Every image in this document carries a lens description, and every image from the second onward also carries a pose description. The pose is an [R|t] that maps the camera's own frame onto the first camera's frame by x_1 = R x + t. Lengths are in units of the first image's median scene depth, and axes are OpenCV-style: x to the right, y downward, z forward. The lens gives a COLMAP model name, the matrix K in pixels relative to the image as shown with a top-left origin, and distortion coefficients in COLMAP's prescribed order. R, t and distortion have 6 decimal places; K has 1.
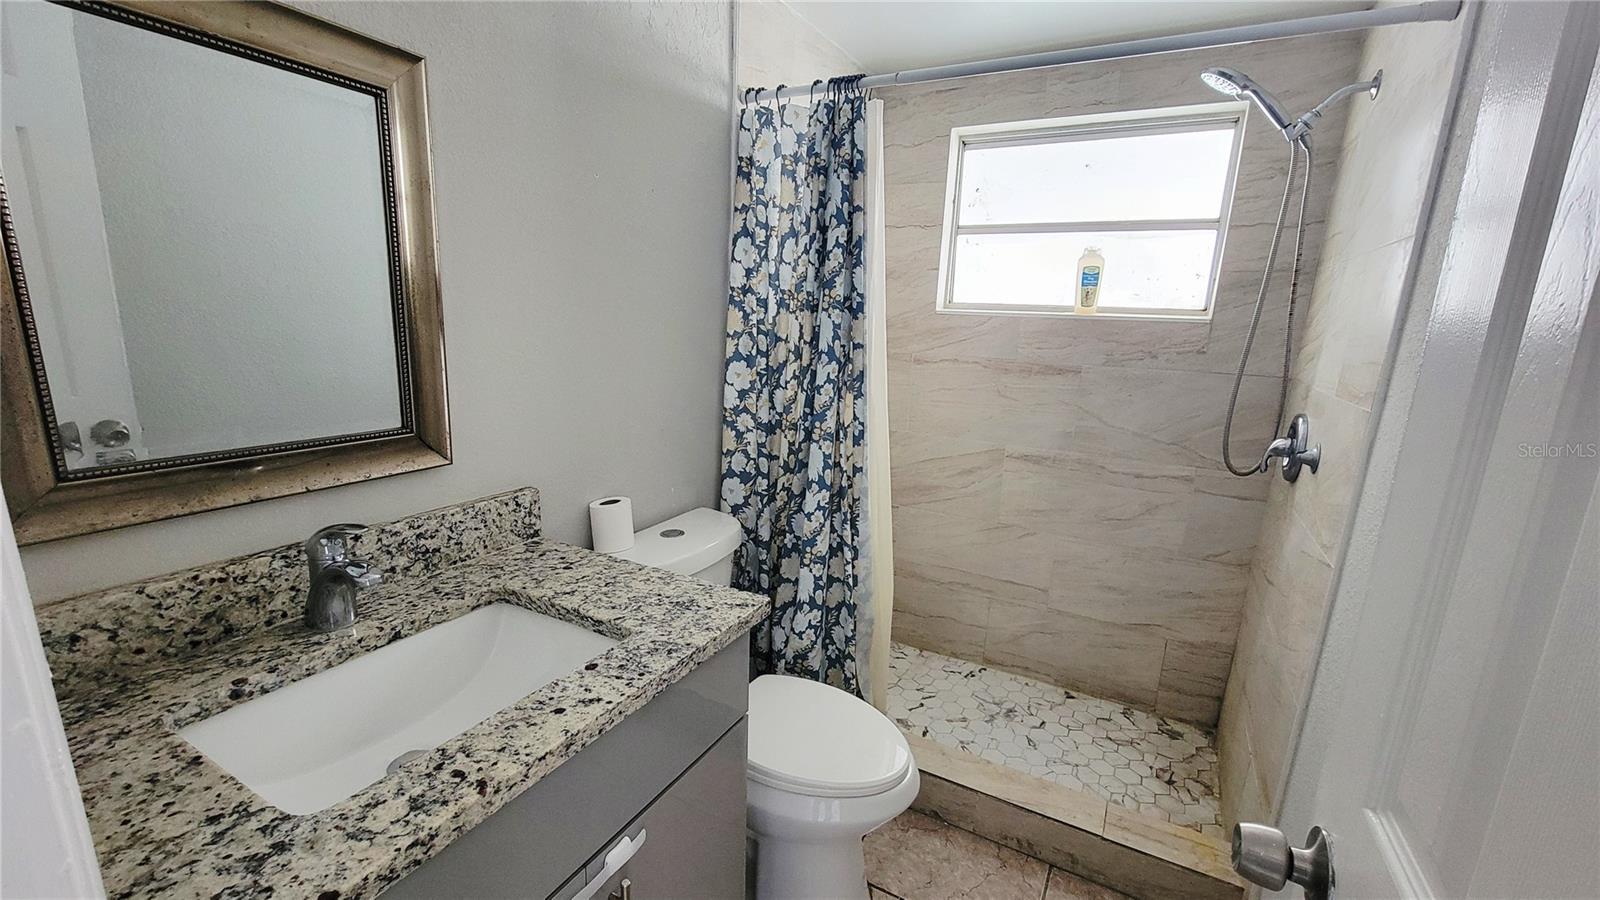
lens RADIAL K [[656.6, 0, 799.0], [0, 656.6, 441.2], [0, 0, 1]] dist [-0.007402, 0.003283]
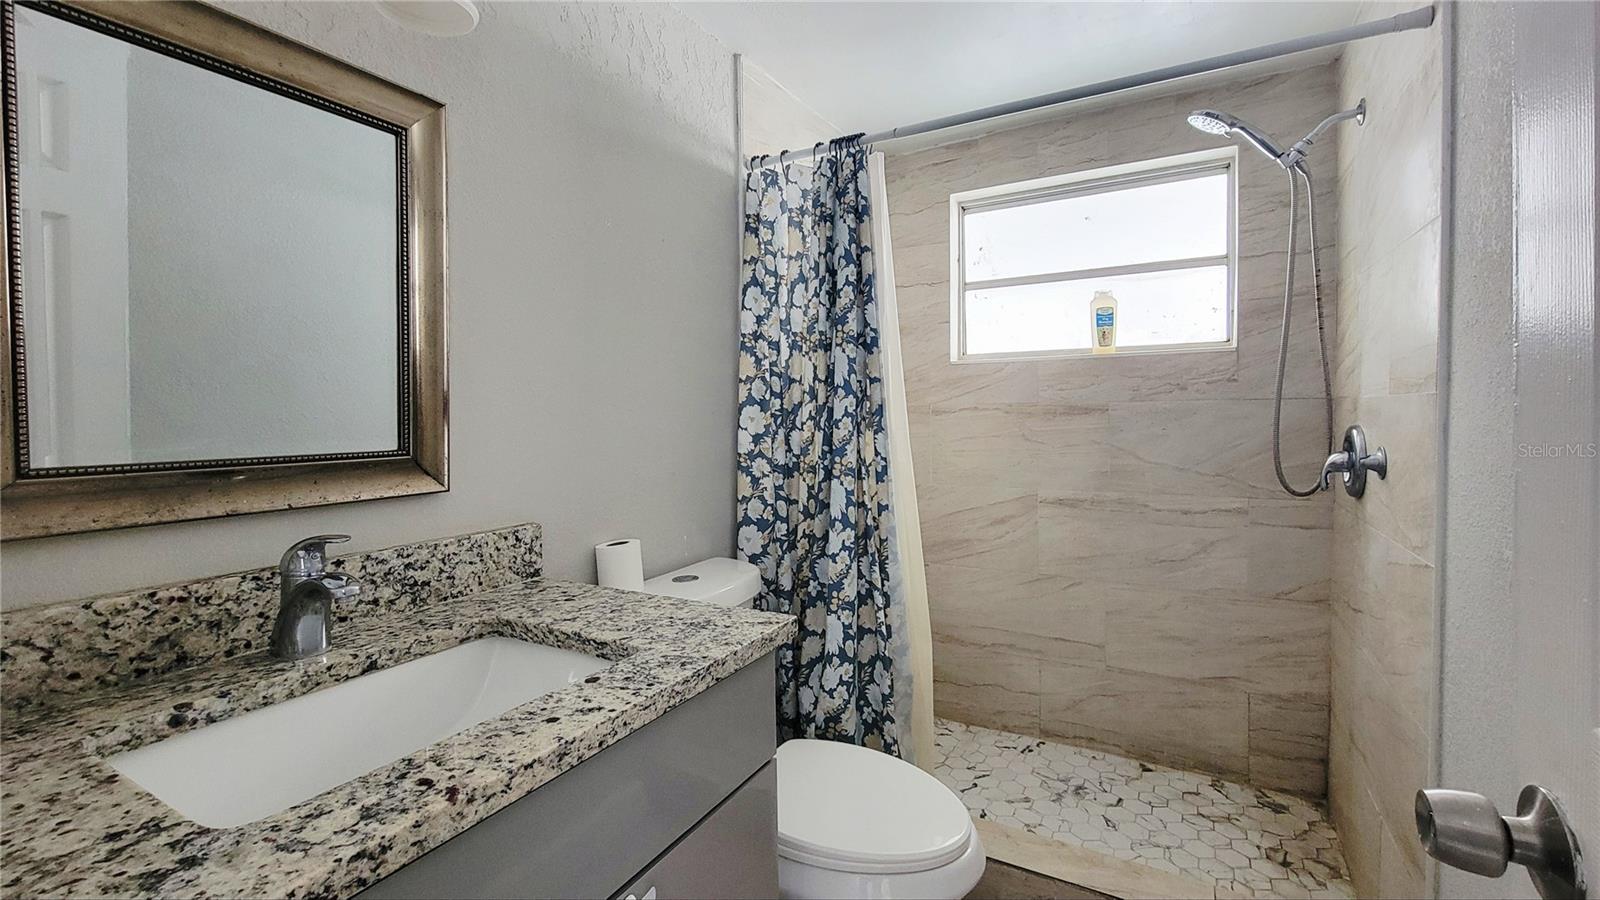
lens RADIAL K [[656.6, 0, 796.6], [0, 656.6, 455.2], [0, 0, 1]] dist [-0.007402, 0.003283]
pose [[0.998782, -0.046537, -0.016386, -0.014570], [0.042492, 0.980157, -0.193616, 0.146802], [0.025071, 0.192684, 0.980941, 0.070595]]
